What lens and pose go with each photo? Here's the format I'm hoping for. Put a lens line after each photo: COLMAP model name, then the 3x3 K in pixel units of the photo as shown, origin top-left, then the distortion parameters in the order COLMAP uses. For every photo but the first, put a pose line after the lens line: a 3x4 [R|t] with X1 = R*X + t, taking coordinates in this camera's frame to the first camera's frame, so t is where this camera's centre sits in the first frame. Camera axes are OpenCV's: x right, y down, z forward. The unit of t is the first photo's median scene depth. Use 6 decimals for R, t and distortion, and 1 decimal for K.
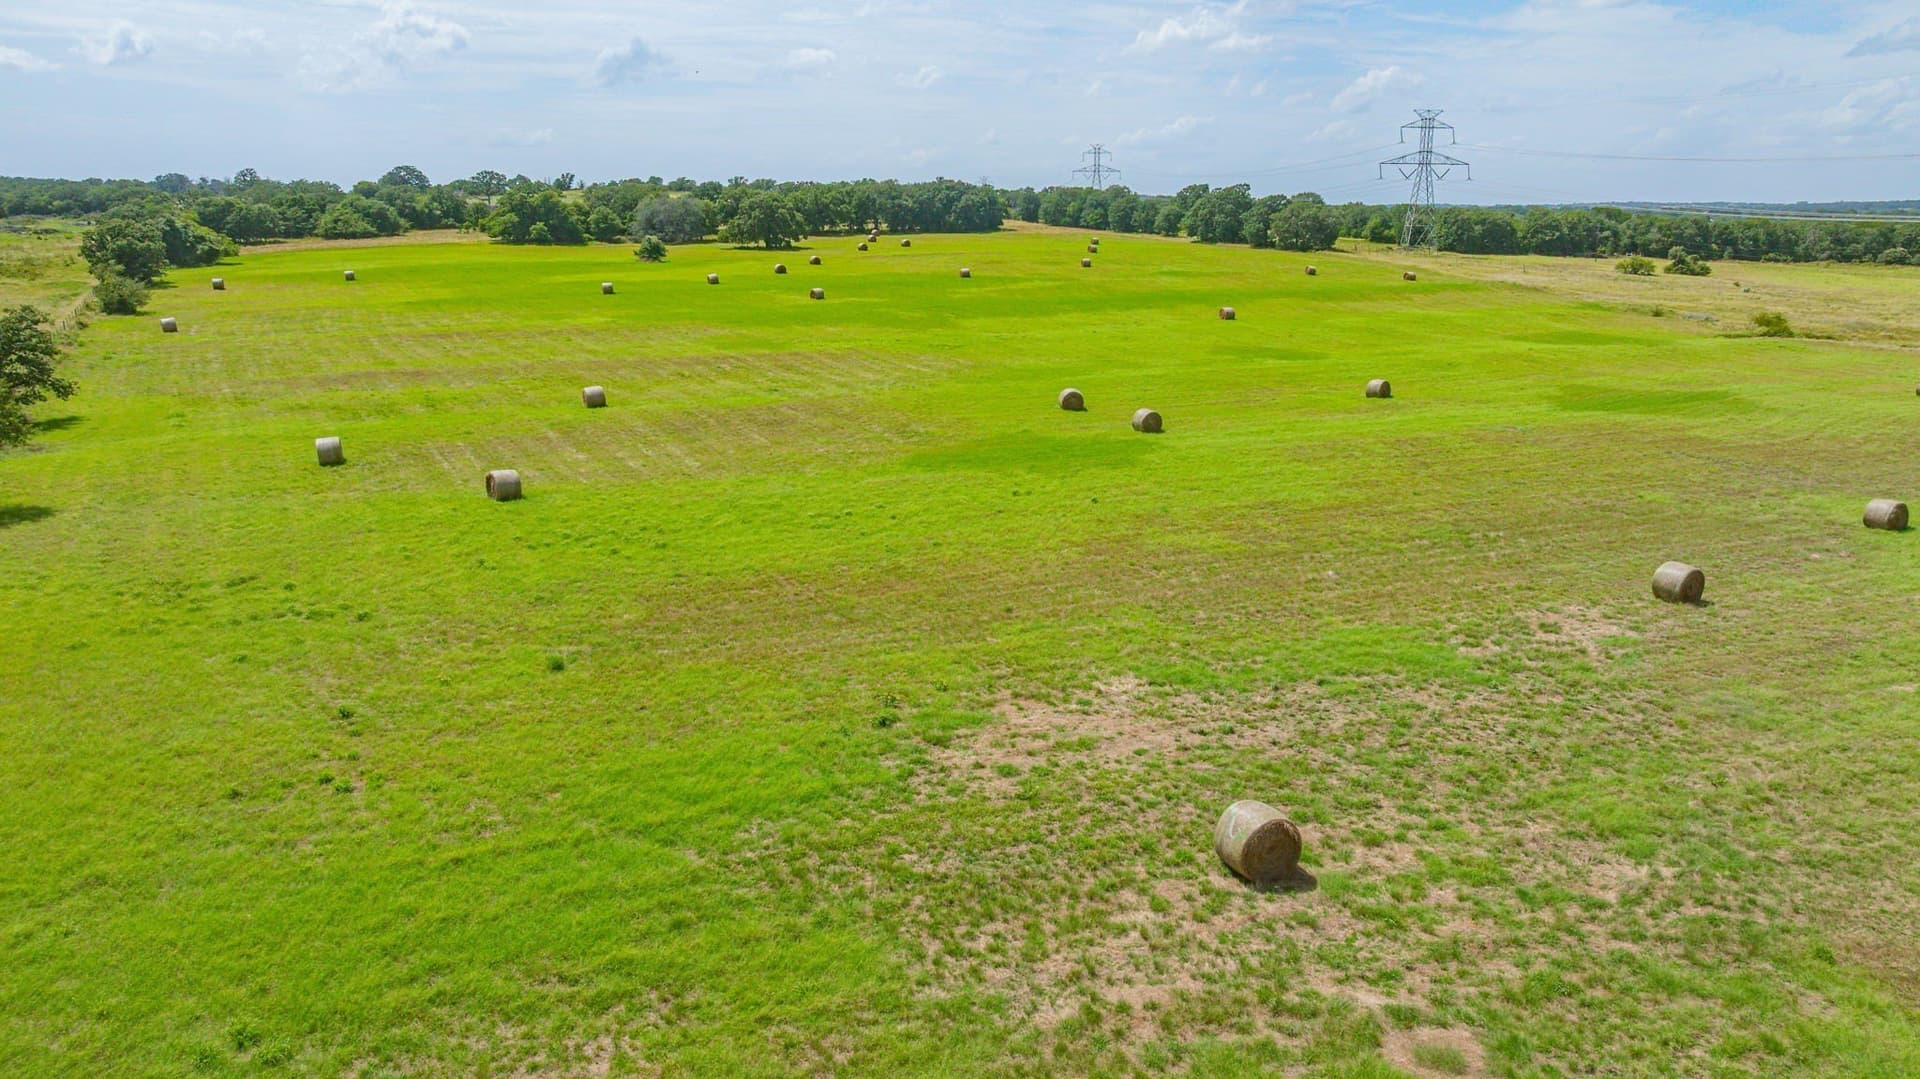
lens RADIAL K [[1353.0, 0, 960.0], [0, 1353.0, 539.5], [0, 0, 1]] dist [-0.032844, 0.036797]
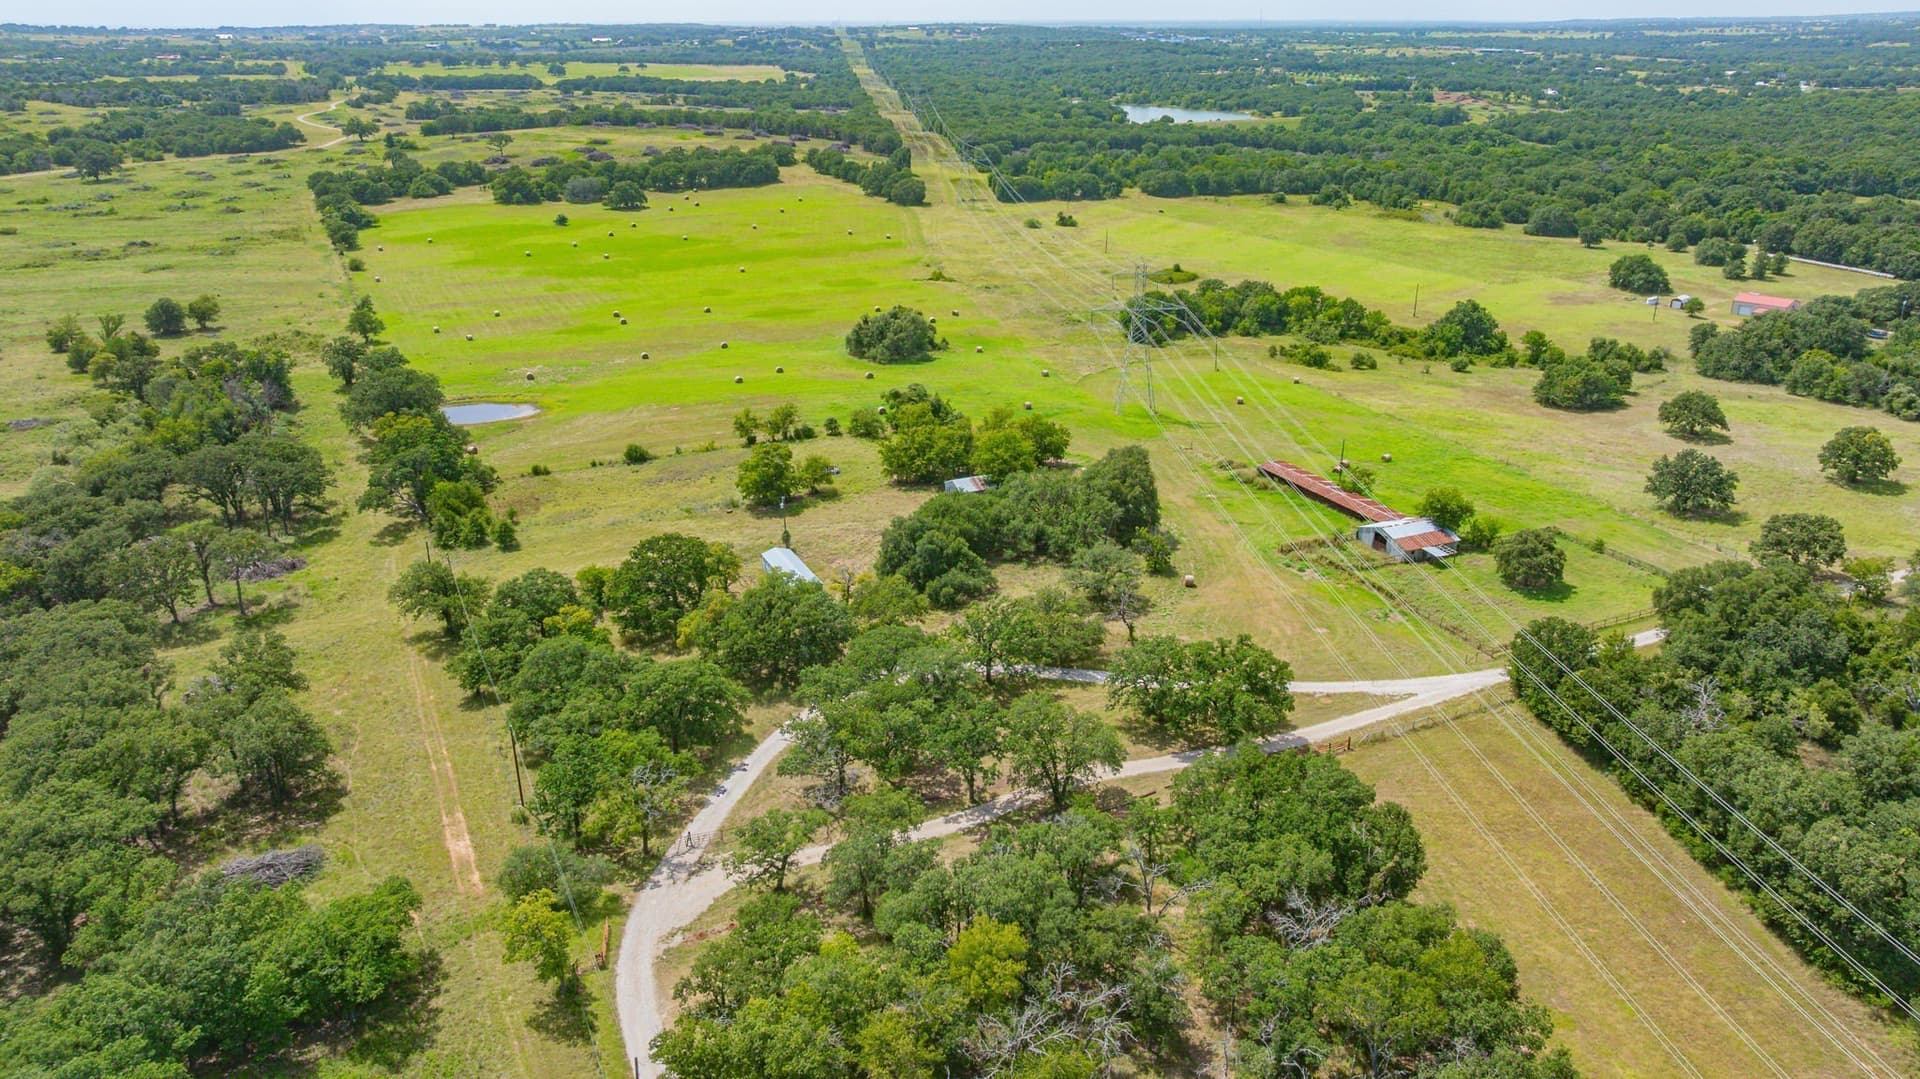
lens RADIAL K [[1353.0, 0, 966.7], [0, 1353.0, 545.2], [0, 0, 1]] dist [-0.032844, 0.036797]
pose [[0.999120, 0.014663, -0.039296, 0.438864], [-0.009161, 0.990568, 0.136716, 0.006173], [0.040930, -0.136235, 0.989831, -1.023316]]
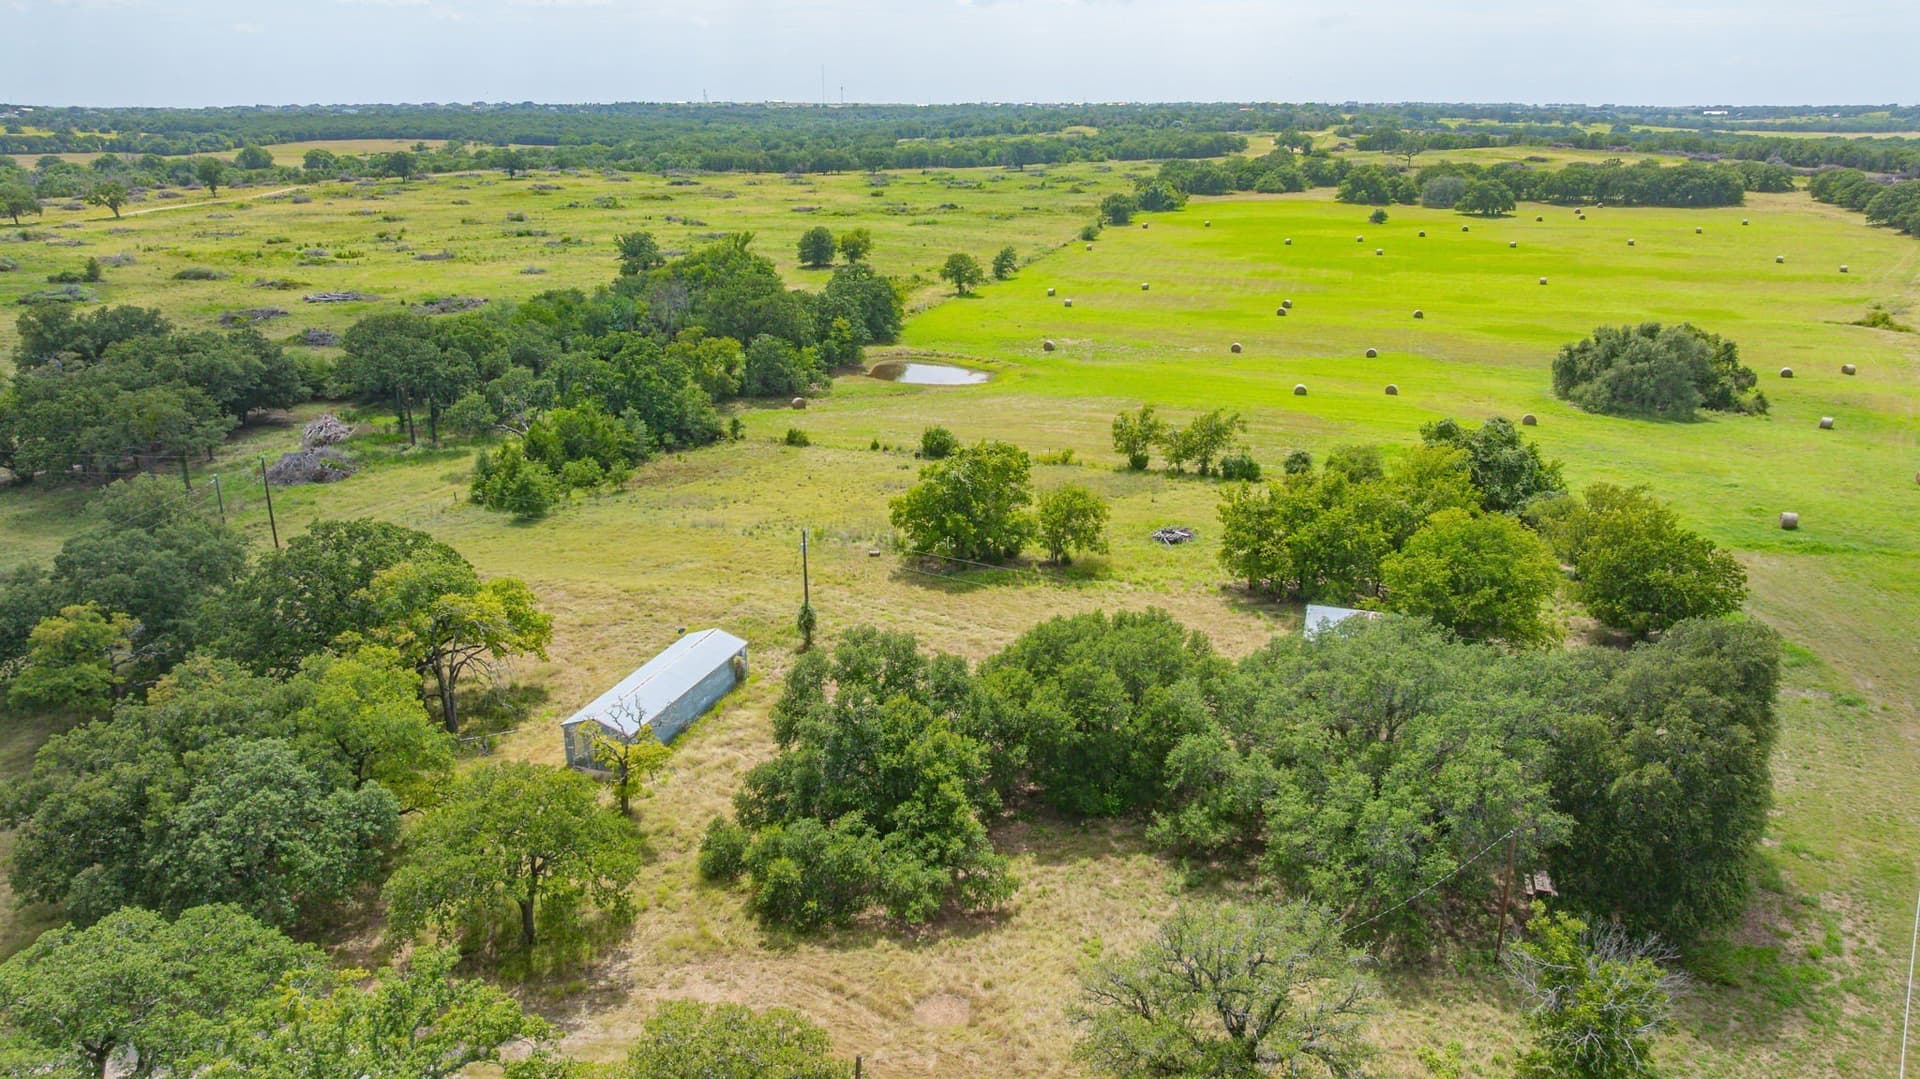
lens RADIAL K [[1353.0, 0, 969.1], [0, 1353.0, 536.0], [0, 0, 1]] dist [-0.032844, 0.036797]
pose [[0.693803, 0.219250, -0.685979, 0.564731], [-0.171458, 0.975429, 0.138349, 0.031376], [0.699457, 0.021630, 0.714347, -0.495593]]
